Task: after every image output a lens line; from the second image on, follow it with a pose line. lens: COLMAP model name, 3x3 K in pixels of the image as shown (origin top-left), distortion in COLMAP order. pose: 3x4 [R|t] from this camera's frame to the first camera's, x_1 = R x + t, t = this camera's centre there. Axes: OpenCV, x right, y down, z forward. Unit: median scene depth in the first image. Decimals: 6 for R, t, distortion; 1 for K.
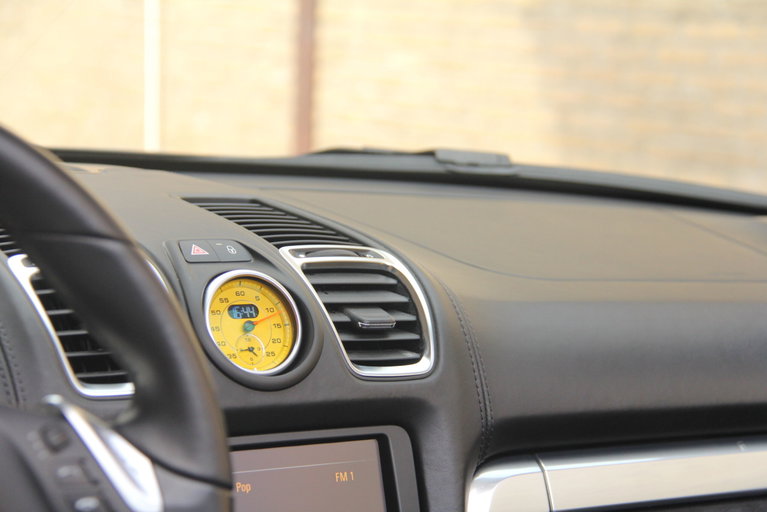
lens RADIAL K [[2248.1, 0, 383.5], [0, 2248.1, 256.0], [0, 0, 1]] dist [0.449134, 0.406802]
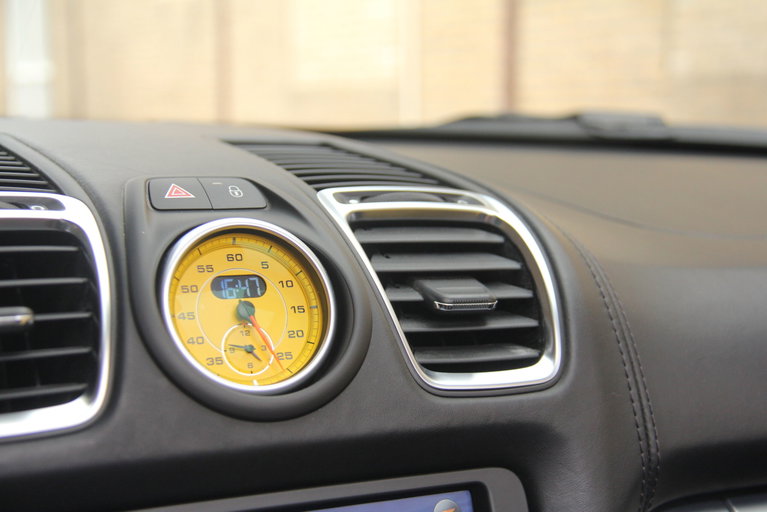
lens RADIAL K [[1341.6, 0, 383.5], [0, 1341.6, 256.0], [0, 0, 1]] dist [0.128100, 0.084732]
pose [[0.990071, -0.022388, -0.138771, 0.026353], [0.021062, 0.999717, -0.011018, 0.020472], [0.138978, 0.007986, 0.990263, 0.625027]]
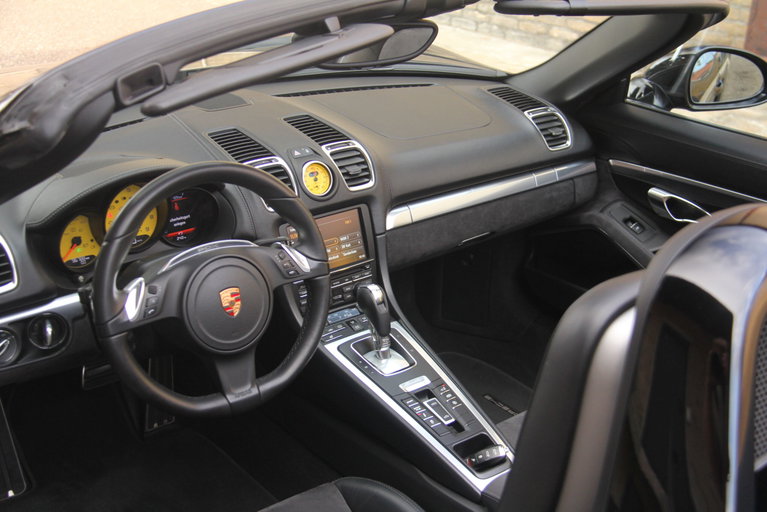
lens RADIAL K [[1204.0, 0, 383.5], [0, 1204.0, 256.0], [0, 0, 1]] dist [0.111238, 1.095255]
pose [[0.996765, -0.057730, 0.055911, -0.063629], [0.038617, 0.954169, 0.296767, -0.348149], [-0.070481, -0.293648, 0.953312, -0.612703]]
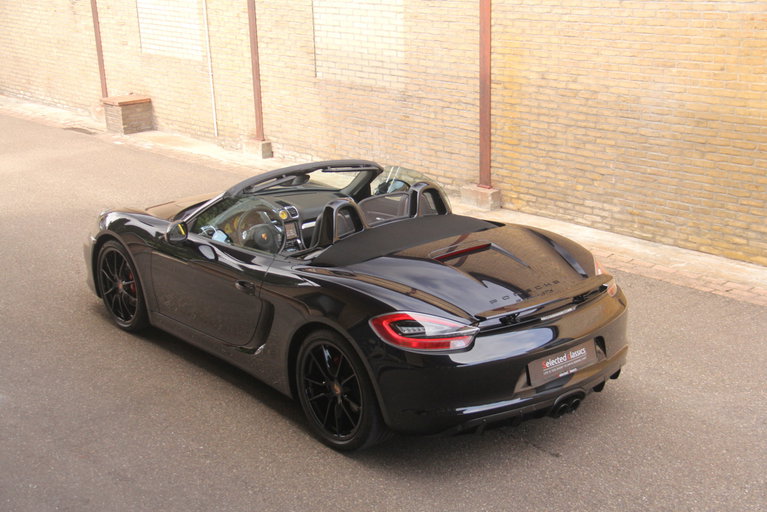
lens RADIAL K [[1127.9, 0, 383.5], [0, 1127.9, 256.0], [0, 0, 1]] dist [0.136530, 0.101922]
pose [[0.992038, -0.095569, 0.082016, -0.041844], [0.079463, 0.980252, 0.181086, -0.798859], [-0.097702, -0.173127, 0.980042, -4.990890]]
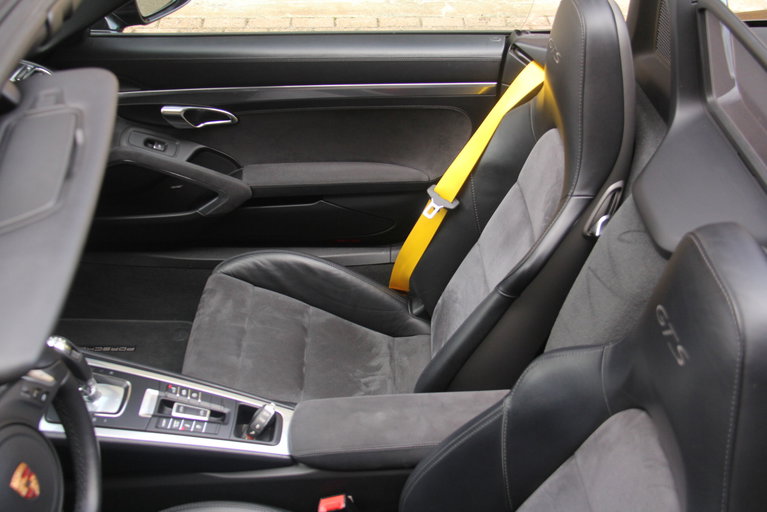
lens RADIAL K [[814.0, 0, 383.5], [0, 814.0, 256.0], [0, 0, 1]] dist [-0.080075, 0.273138]
pose [[0.539643, -0.536353, 0.648931, -0.333642], [0.095068, 0.804690, 0.586034, -0.425202], [-0.836509, -0.254556, 0.485235, 0.130835]]
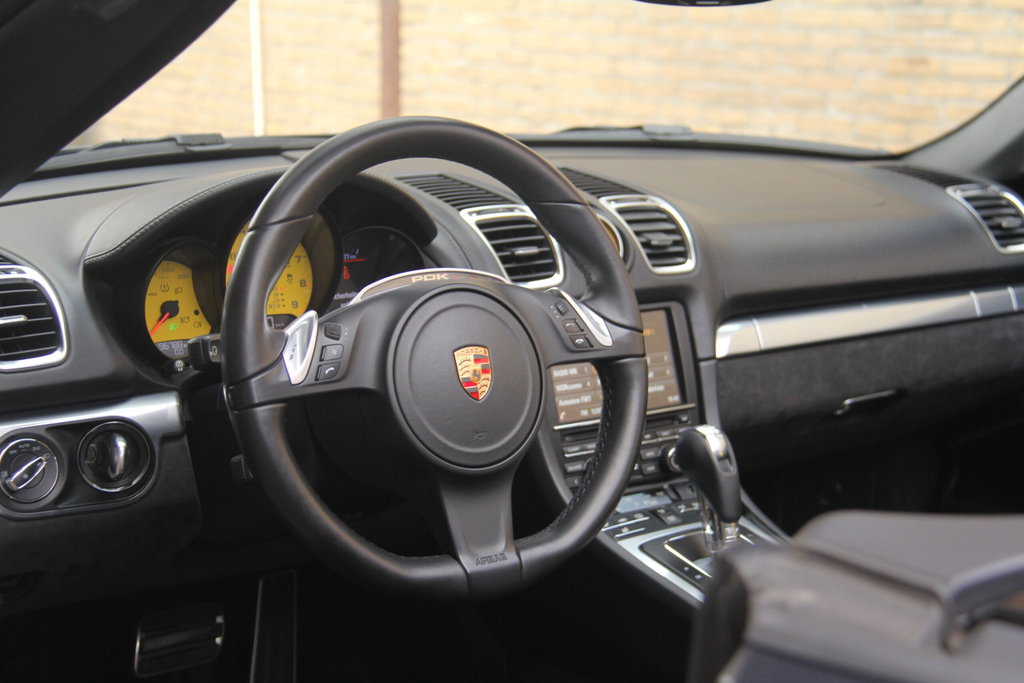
lens RADIAL K [[1992.4, 0, 512.0], [0, 1992.4, 341.5], [0, 0, 1]] dist [0.343764, 0.235876]
pose [[0.997722, -0.038914, 0.055098, -0.200641], [0.034190, 0.995860, 0.084222, -0.025717], [-0.058147, -0.082147, 0.994923, -0.492465]]
